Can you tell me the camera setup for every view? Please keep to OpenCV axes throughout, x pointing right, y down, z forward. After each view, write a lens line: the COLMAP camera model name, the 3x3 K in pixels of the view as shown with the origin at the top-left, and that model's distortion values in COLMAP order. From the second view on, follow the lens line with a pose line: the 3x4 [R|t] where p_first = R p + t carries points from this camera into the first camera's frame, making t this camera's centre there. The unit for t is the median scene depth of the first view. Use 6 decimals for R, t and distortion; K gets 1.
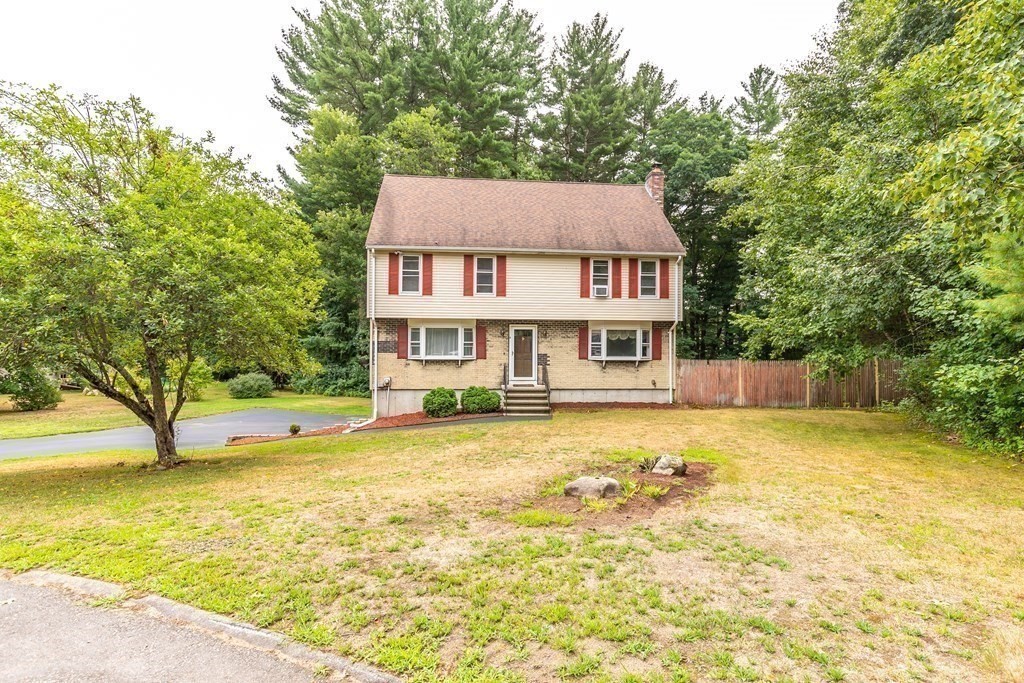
lens RADIAL K [[551.6, 0, 509.9], [0, 551.6, 339.1], [0, 0, 1]] dist [0.002927, 0.001059]
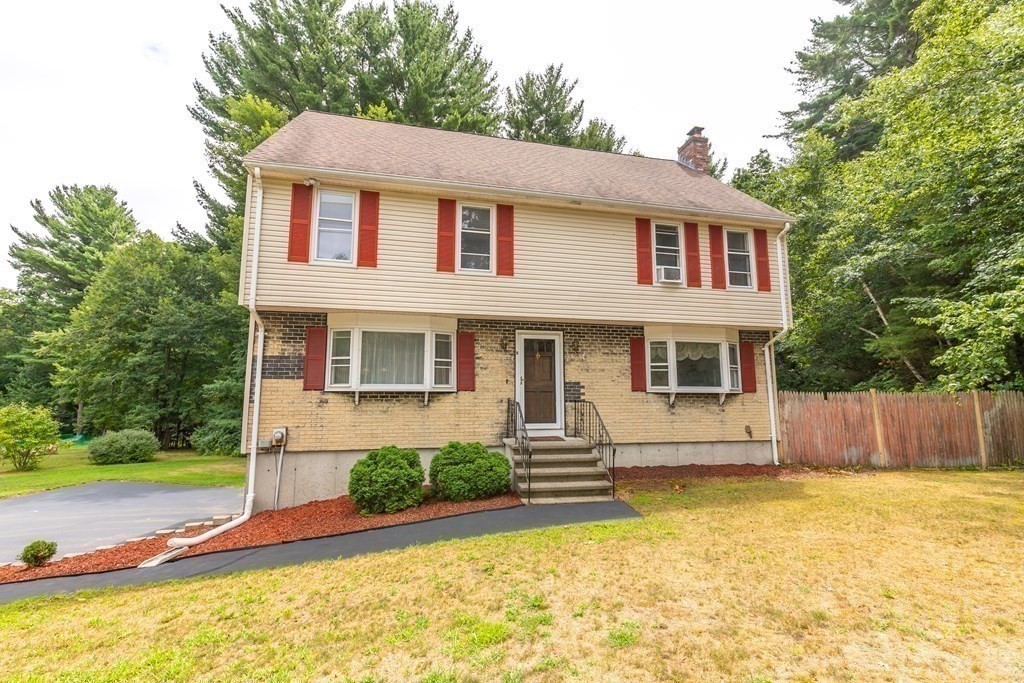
lens RADIAL K [[475.7, 0, 512.2], [0, 475.7, 339.5], [0, 0, 1]] dist [0.010410, -0.002795]
pose [[0.990679, 0.010185, 0.135838, -0.070039], [0.006201, 0.992795, -0.119663, 0.041488], [-0.136078, 0.119390, 0.983478, 0.516257]]
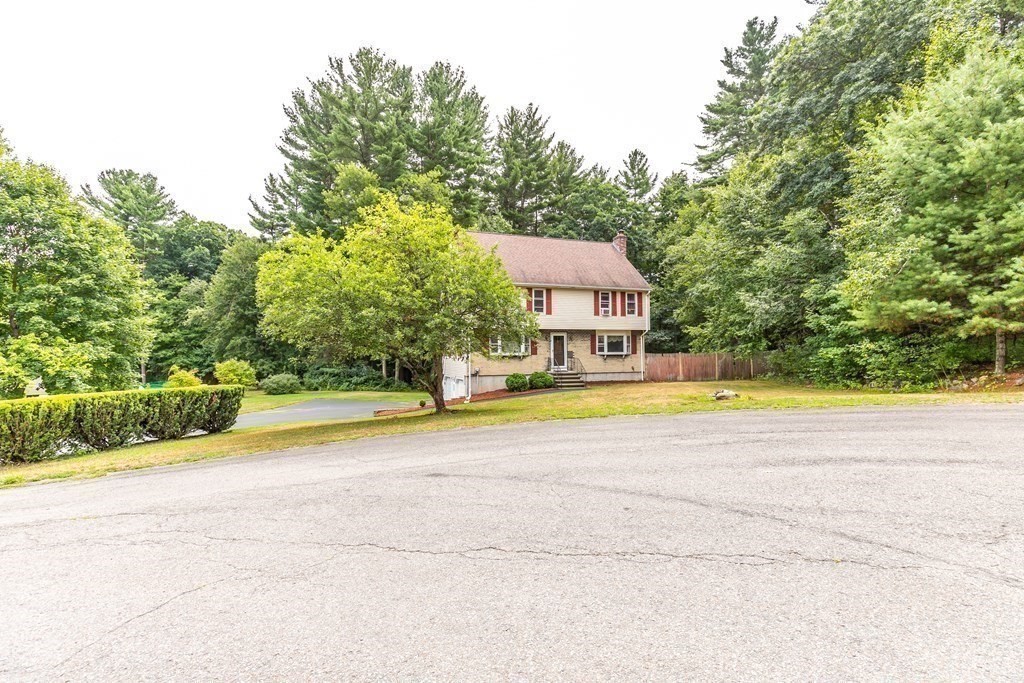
lens RADIAL K [[475.7, 0, 514.6], [0, 475.7, 337.3], [0, 0, 1]] dist [0.010410, -0.002795]
pose [[0.970078, -0.005781, 0.242727, -0.423832], [0.010541, 0.999777, -0.018314, 0.010564], [-0.242566, 0.020324, 0.969922, -0.281478]]
